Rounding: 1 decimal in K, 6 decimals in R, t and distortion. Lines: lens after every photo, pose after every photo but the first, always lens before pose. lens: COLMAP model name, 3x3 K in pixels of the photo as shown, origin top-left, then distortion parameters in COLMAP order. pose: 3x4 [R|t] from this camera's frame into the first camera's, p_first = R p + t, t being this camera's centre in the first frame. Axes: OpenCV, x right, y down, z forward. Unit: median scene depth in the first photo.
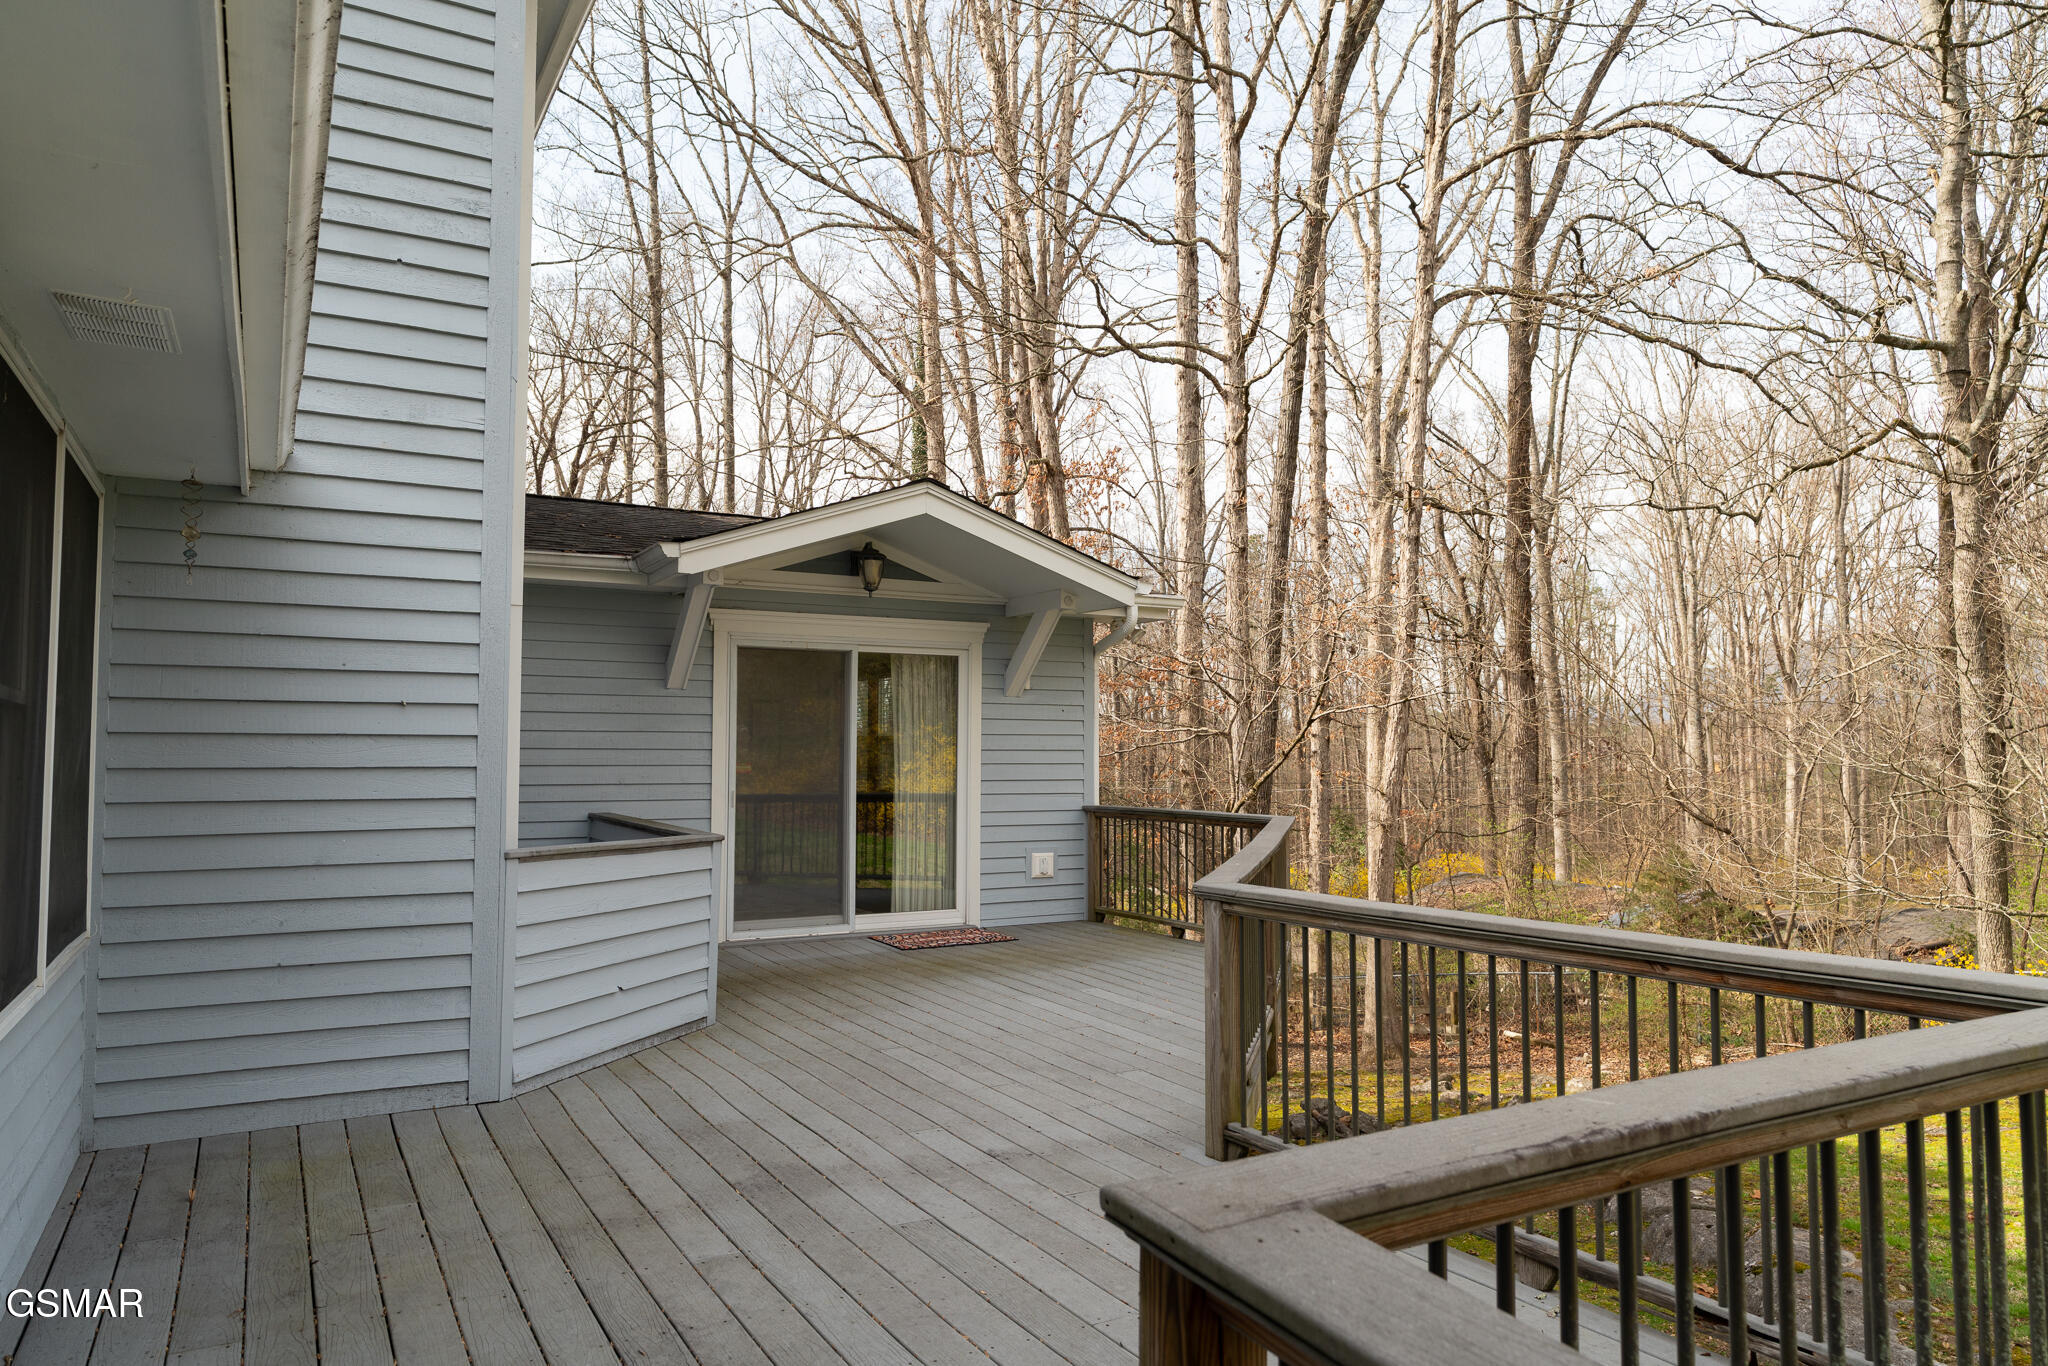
lens RADIAL K [[1335.4, 0, 1022.1], [0, 1335.4, 682.7], [0, 0, 1]] dist [0.001104, 0.000085]
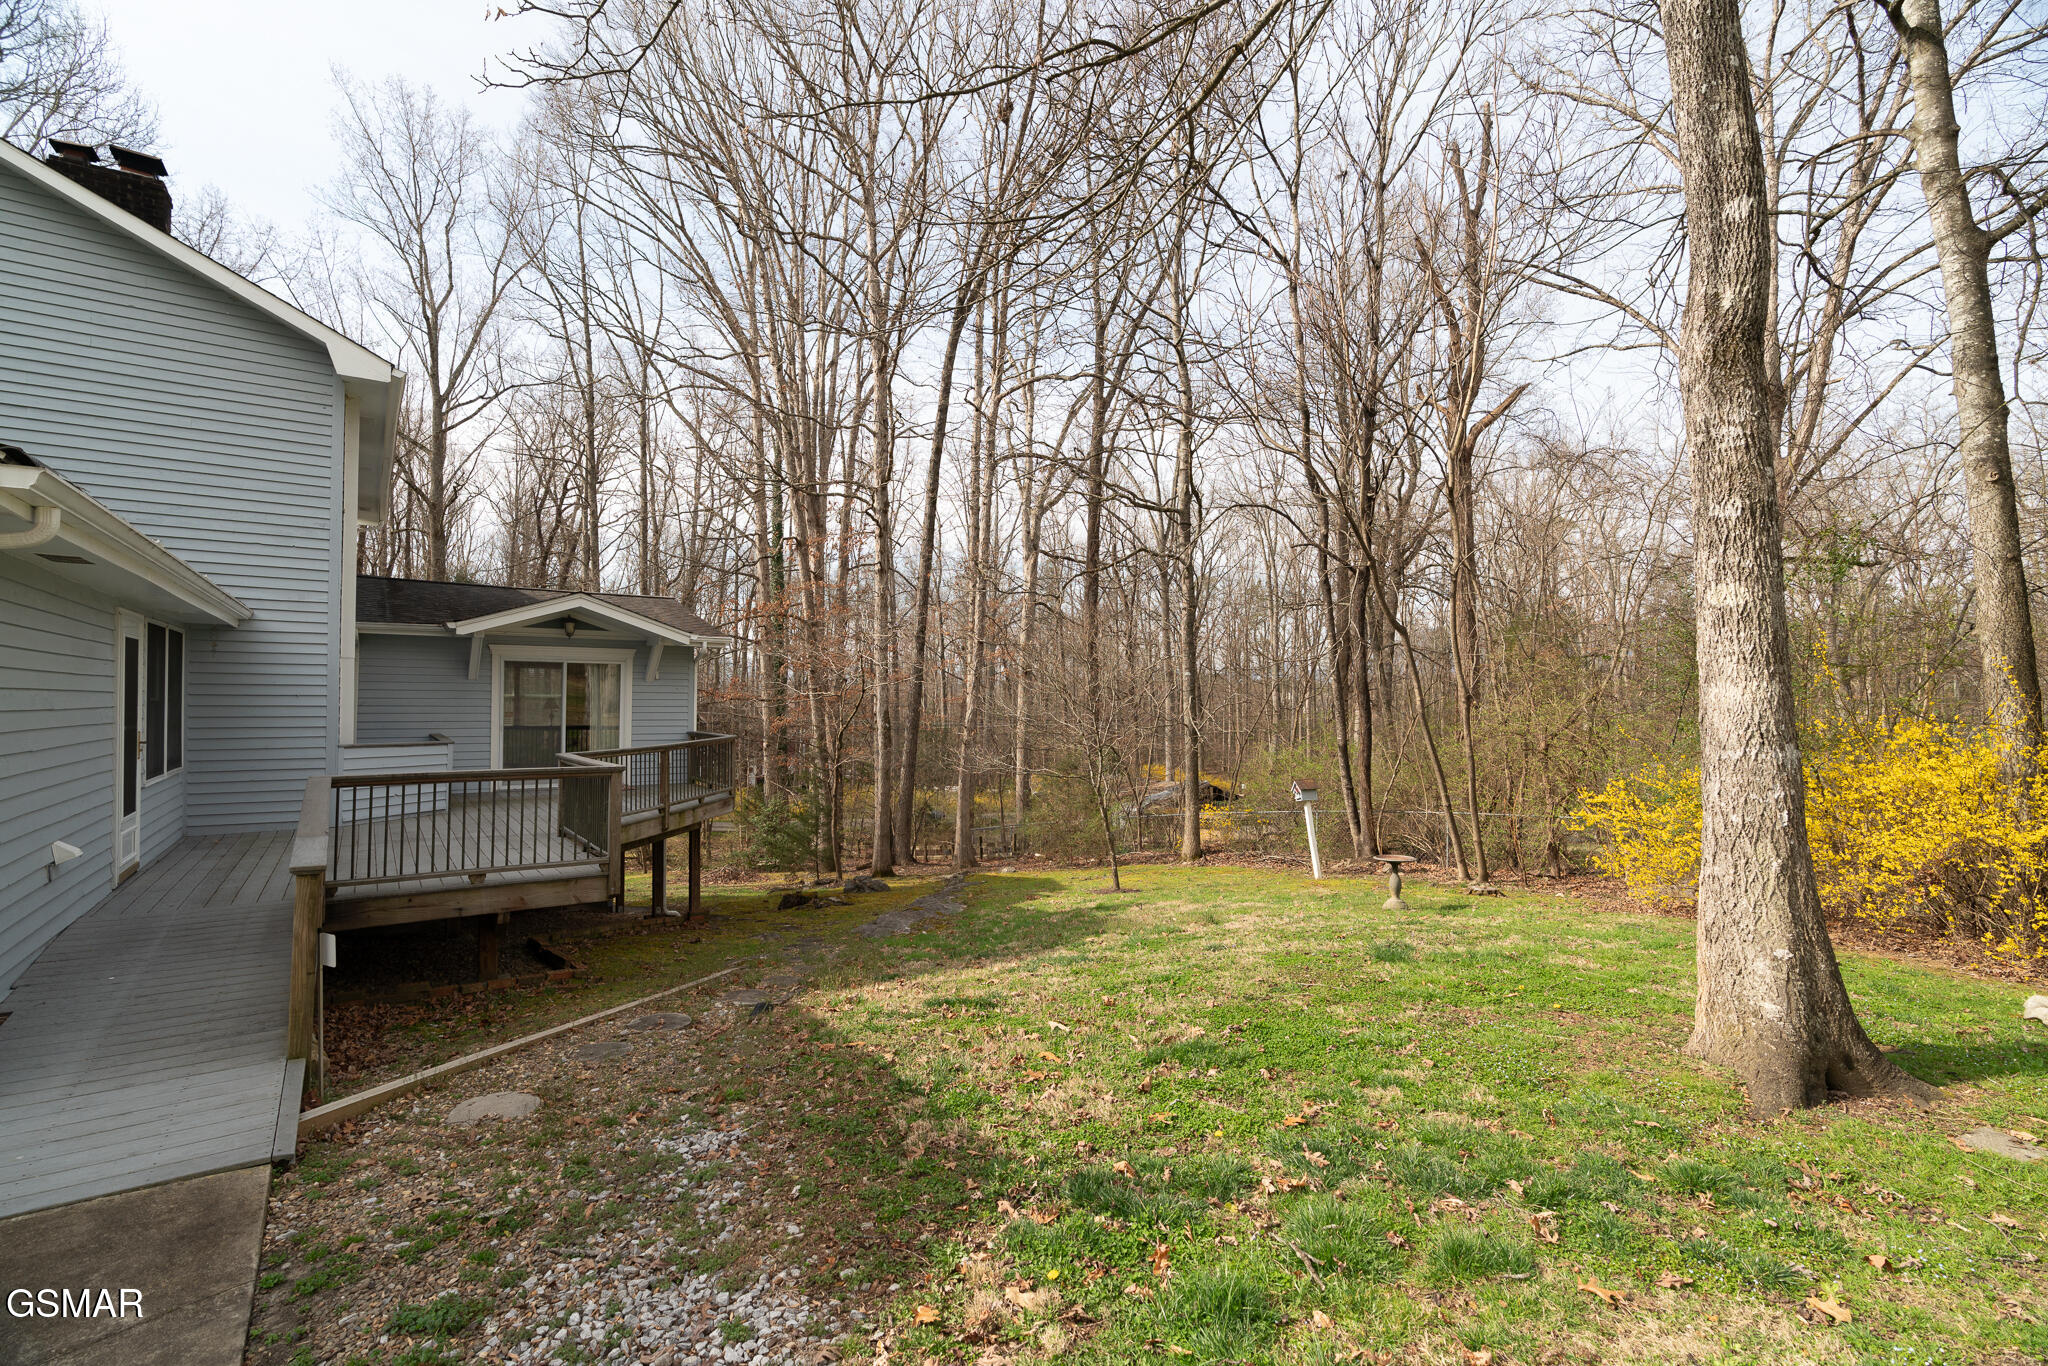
lens RADIAL K [[912.2, 0, 1029.7], [0, 912.2, 686.6], [0, 0, 1]] dist [-0.000647, -0.000128]
pose [[0.992904, 0.006682, 0.118734, 0.494192], [-0.011703, 0.999064, 0.041640, -0.058103], [-0.118345, -0.042734, 0.992053, -0.655707]]
